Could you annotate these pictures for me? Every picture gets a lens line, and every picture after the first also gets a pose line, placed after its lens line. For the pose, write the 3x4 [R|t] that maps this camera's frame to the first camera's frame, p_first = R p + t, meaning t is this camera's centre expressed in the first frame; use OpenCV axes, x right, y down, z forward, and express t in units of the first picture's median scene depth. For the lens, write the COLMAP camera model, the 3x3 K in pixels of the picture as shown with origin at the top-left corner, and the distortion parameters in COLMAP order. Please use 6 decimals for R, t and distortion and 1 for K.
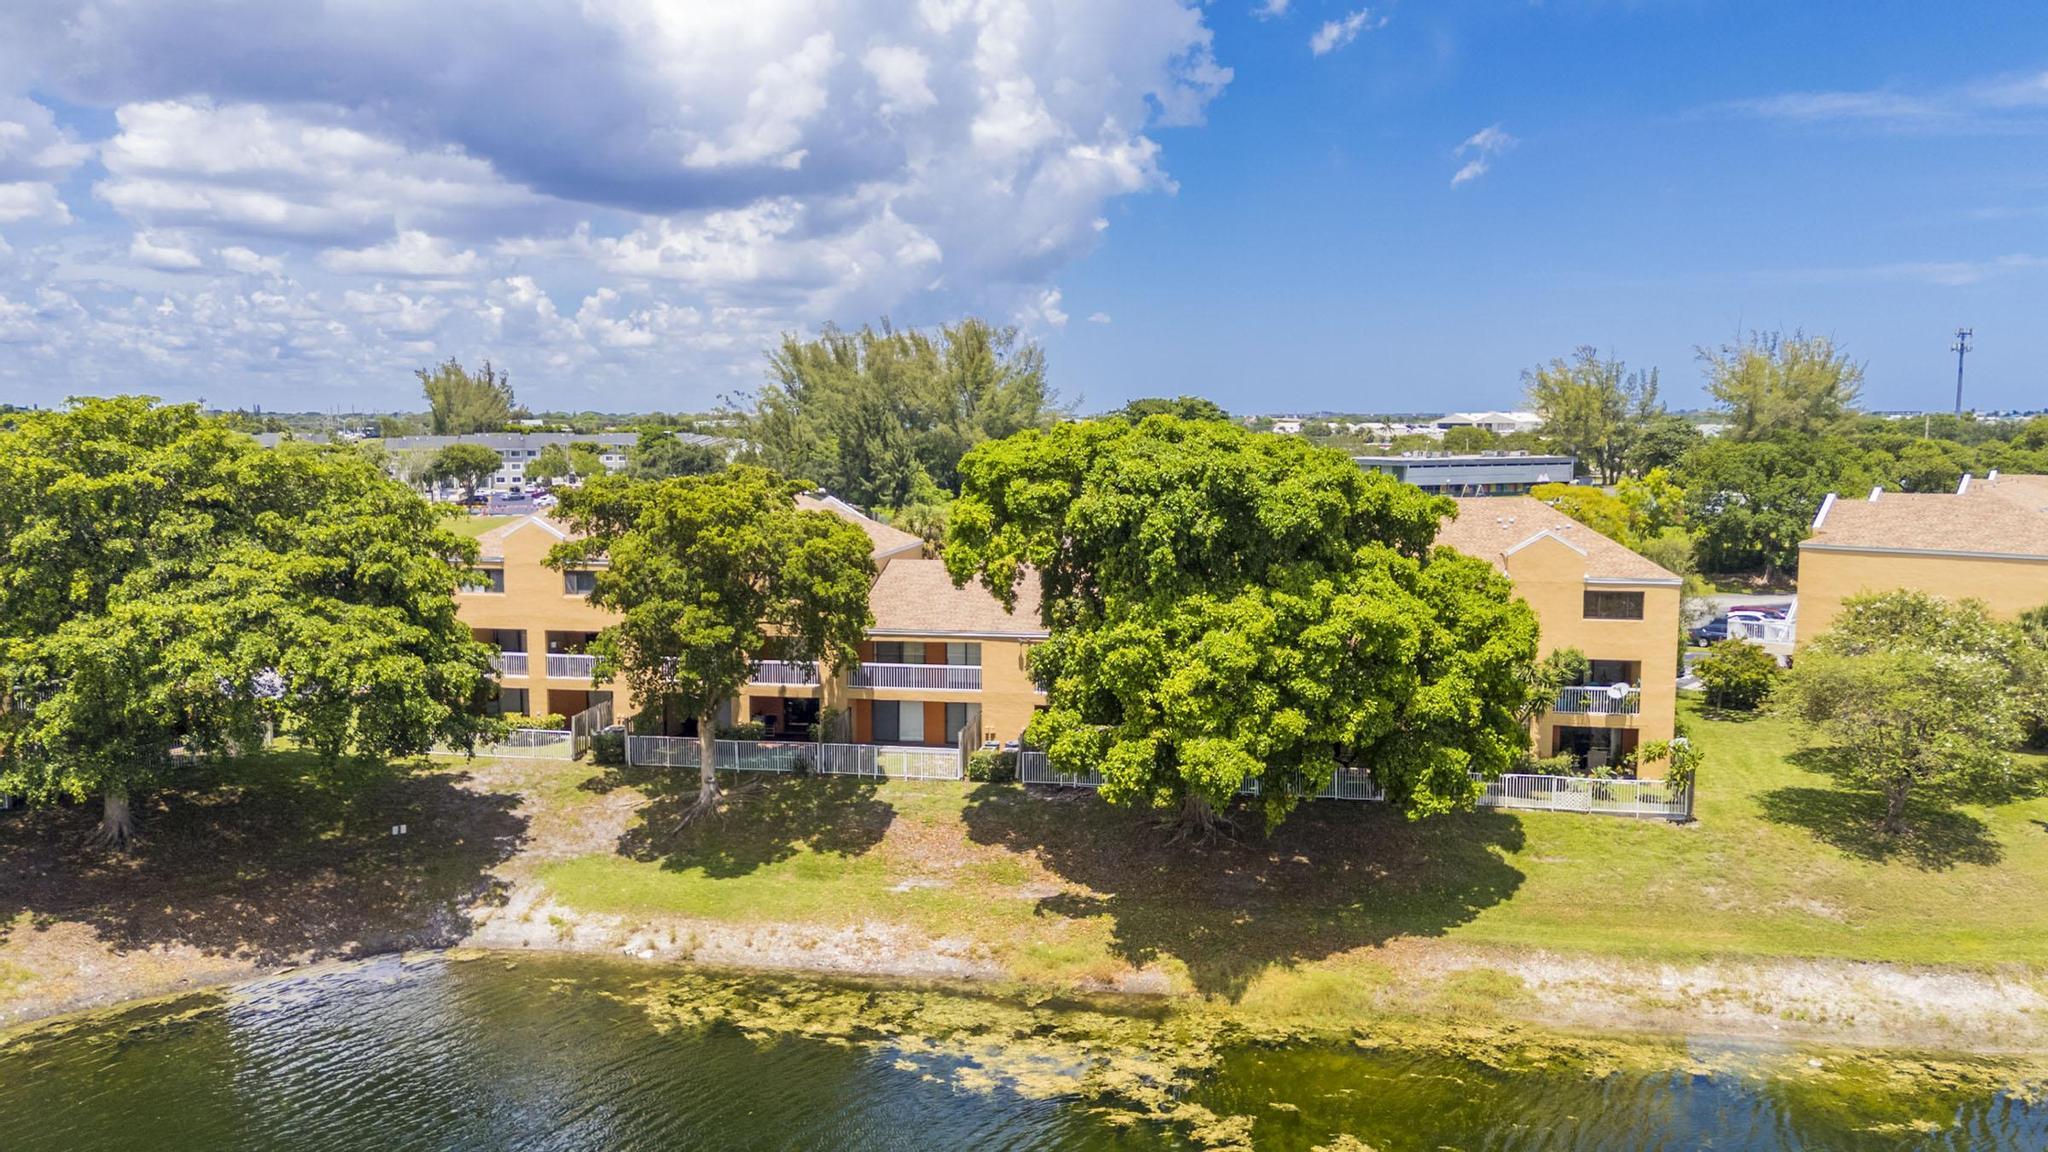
lens RADIAL K [[1585.5, 0, 1024.9], [0, 1585.5, 603.8], [0, 0, 1]] dist [0.051374, -0.008303]
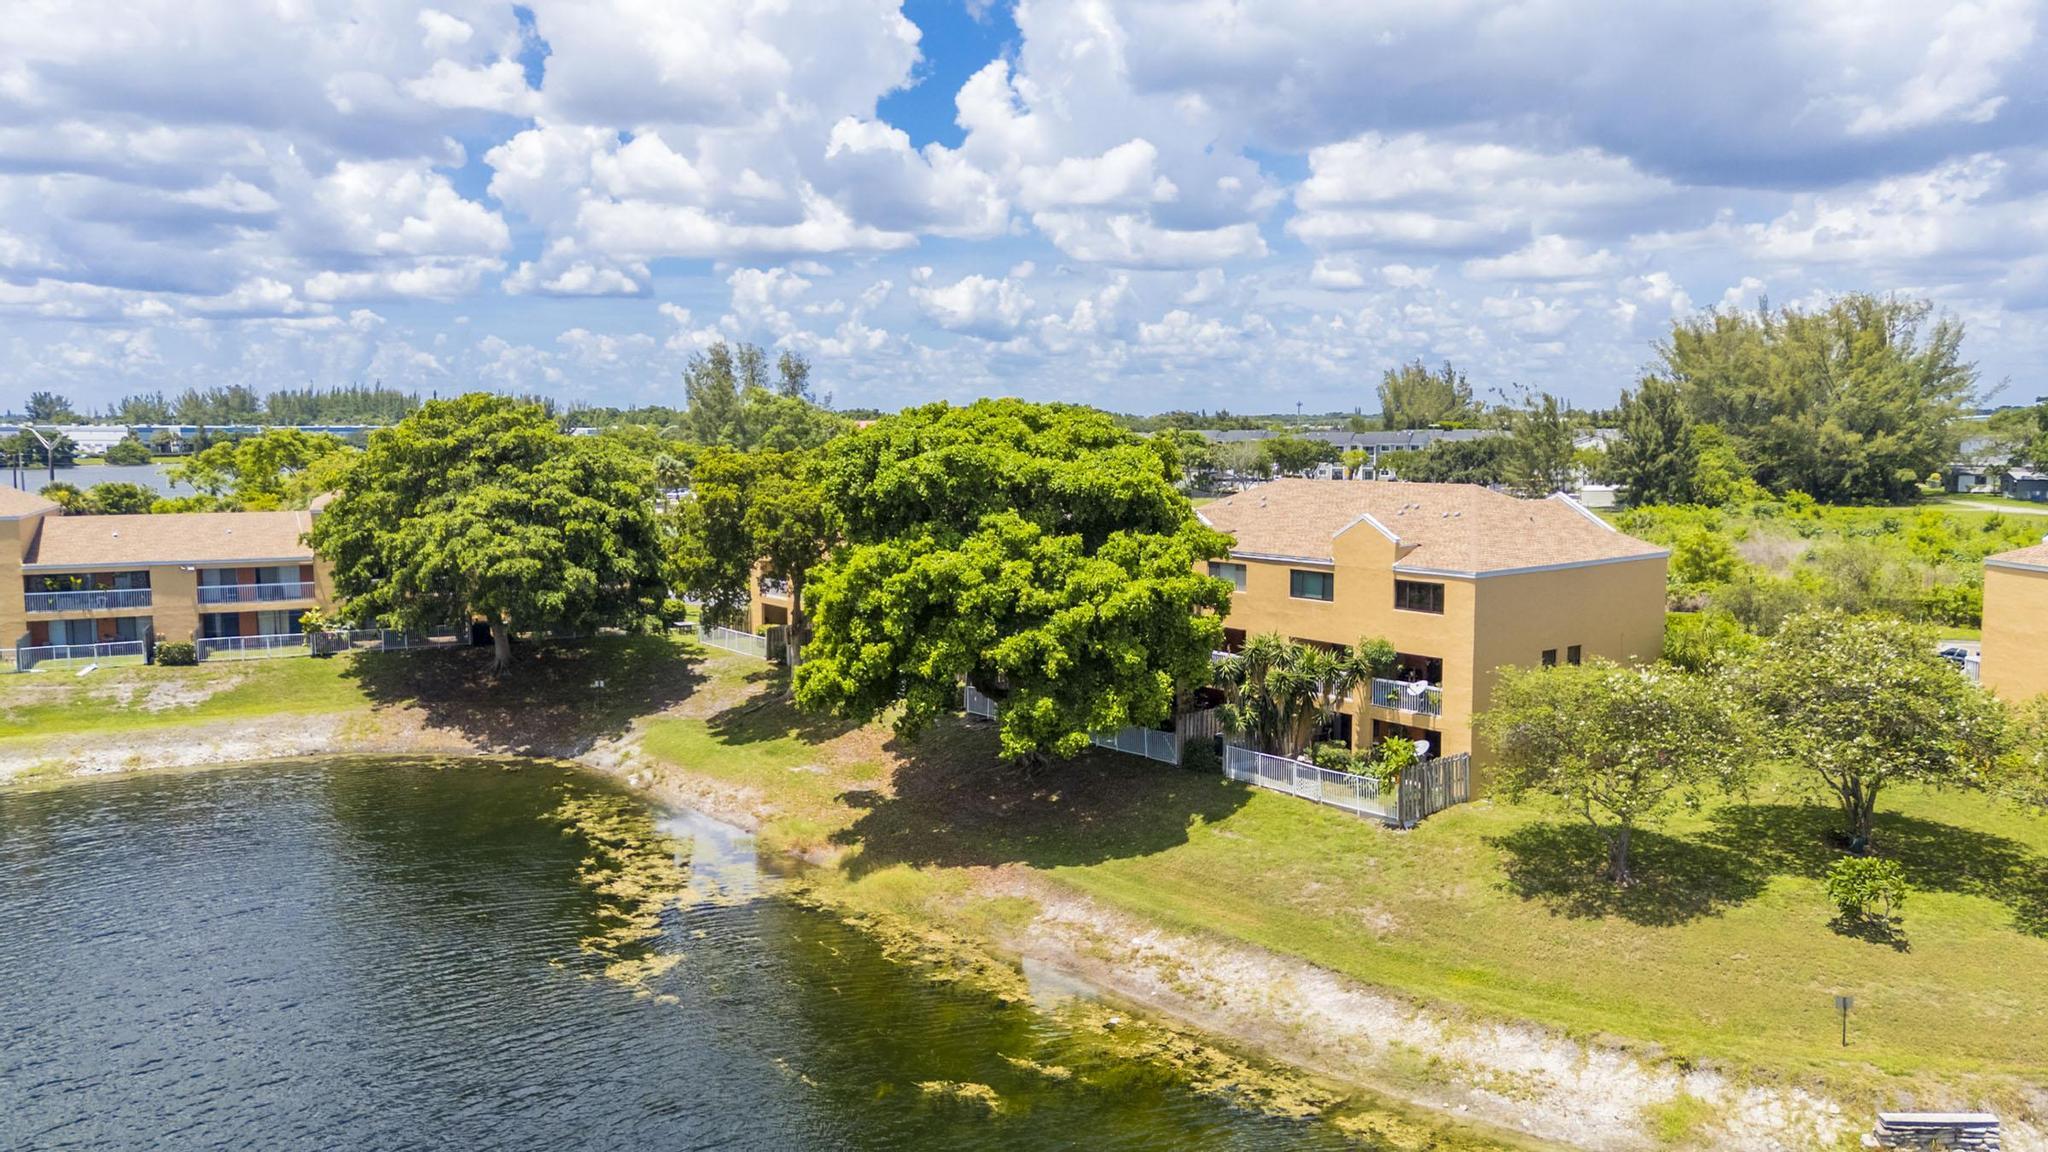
lens RADIAL K [[1563.5, 0, 951.5], [0, 1563.5, 575.3], [0, 0, 1]] dist [0.076753, -0.042884]
pose [[0.739752, 0.064565, -0.669775, 0.242717], [-0.075977, 0.997035, 0.012197, -0.000539], [0.668577, 0.041864, 0.742464, 0.039660]]
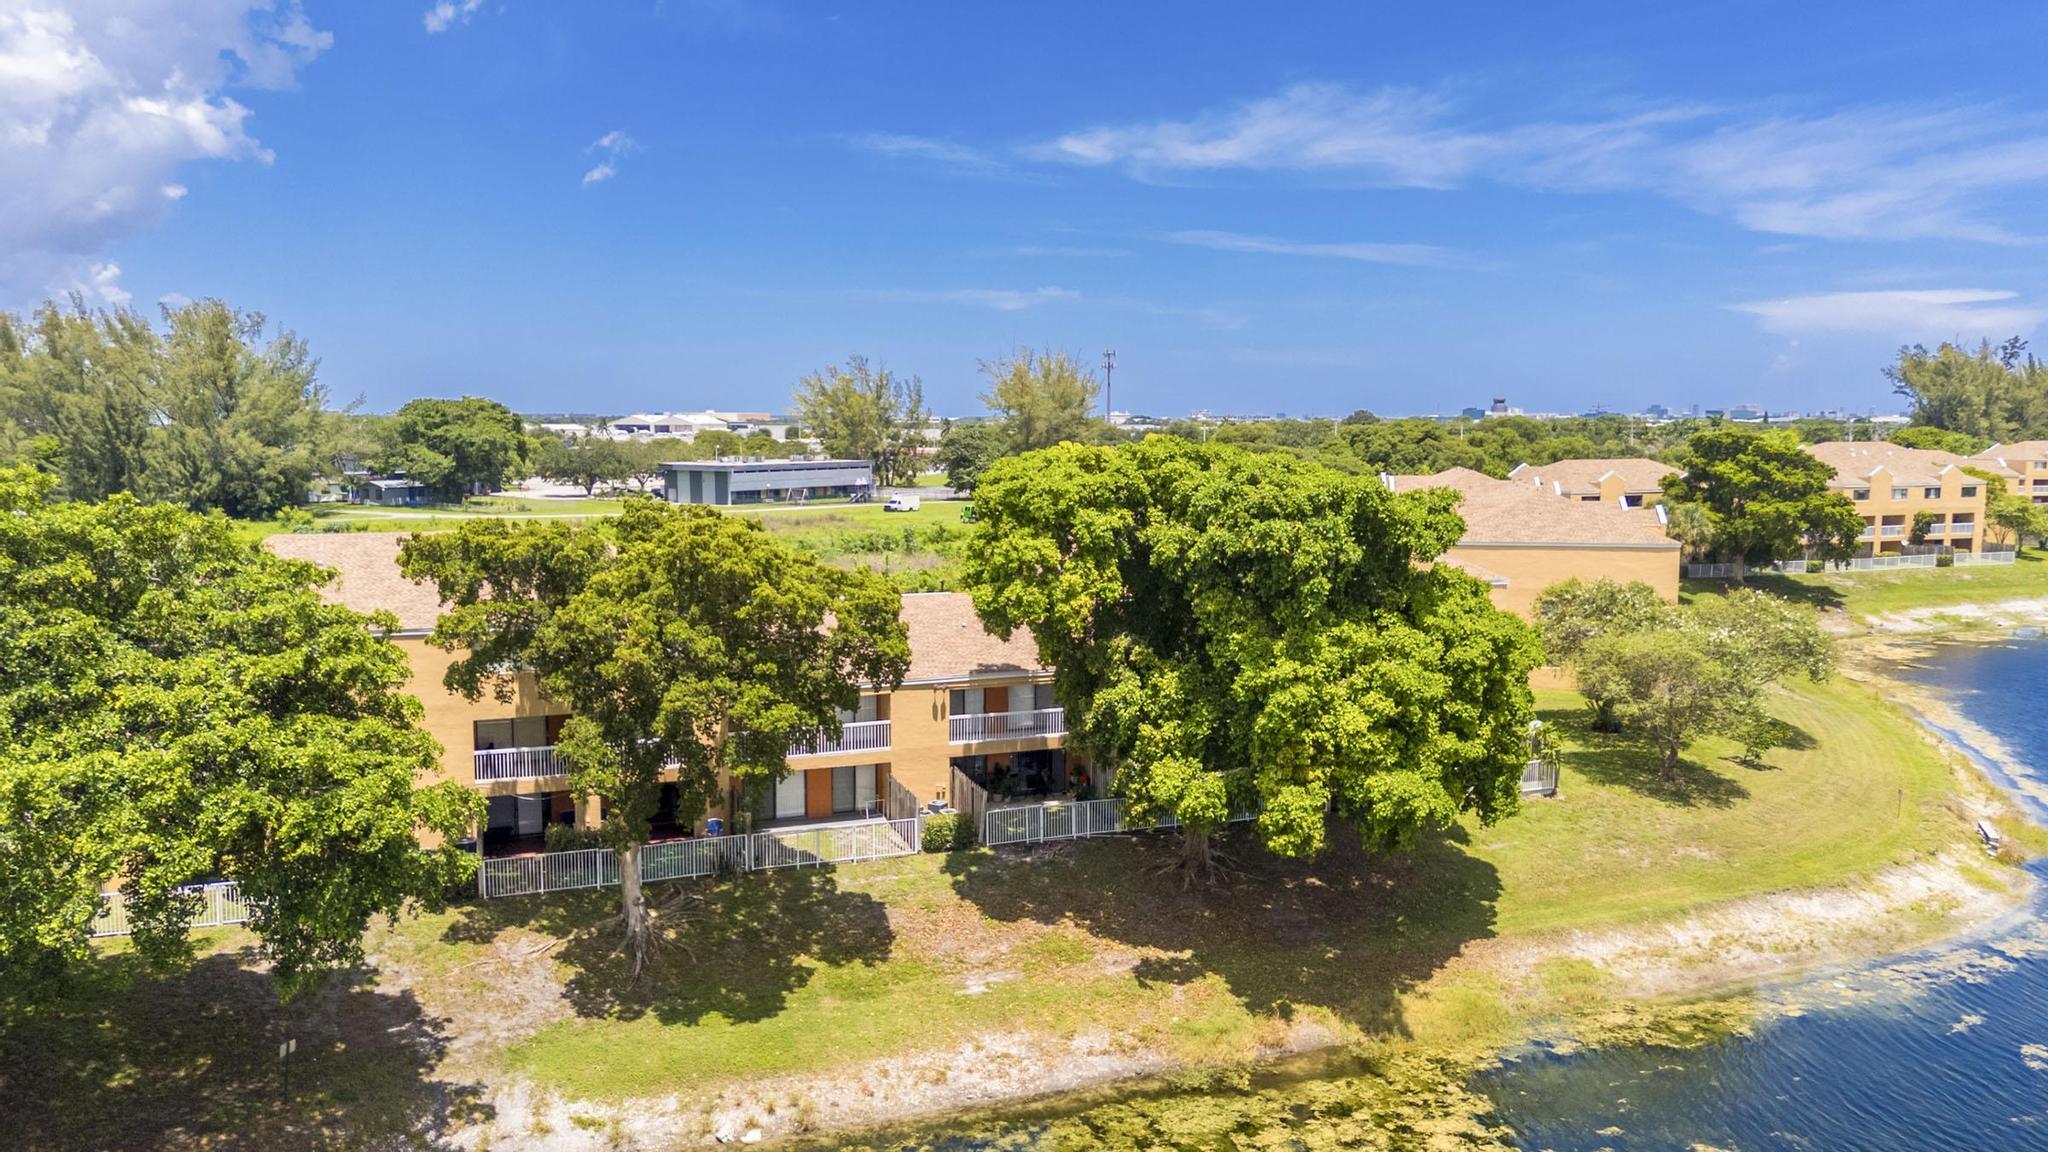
lens RADIAL K [[1584.5, 0, 1024.0], [0, 1584.5, 576.0], [0, 0, 1]] dist [0.036519, -0.002036]
pose [[0.837452, -0.050809, 0.544145, -0.146471], [0.059406, 0.998232, 0.001782, -0.012511], [-0.543273, 0.030833, 0.838990, 0.074009]]
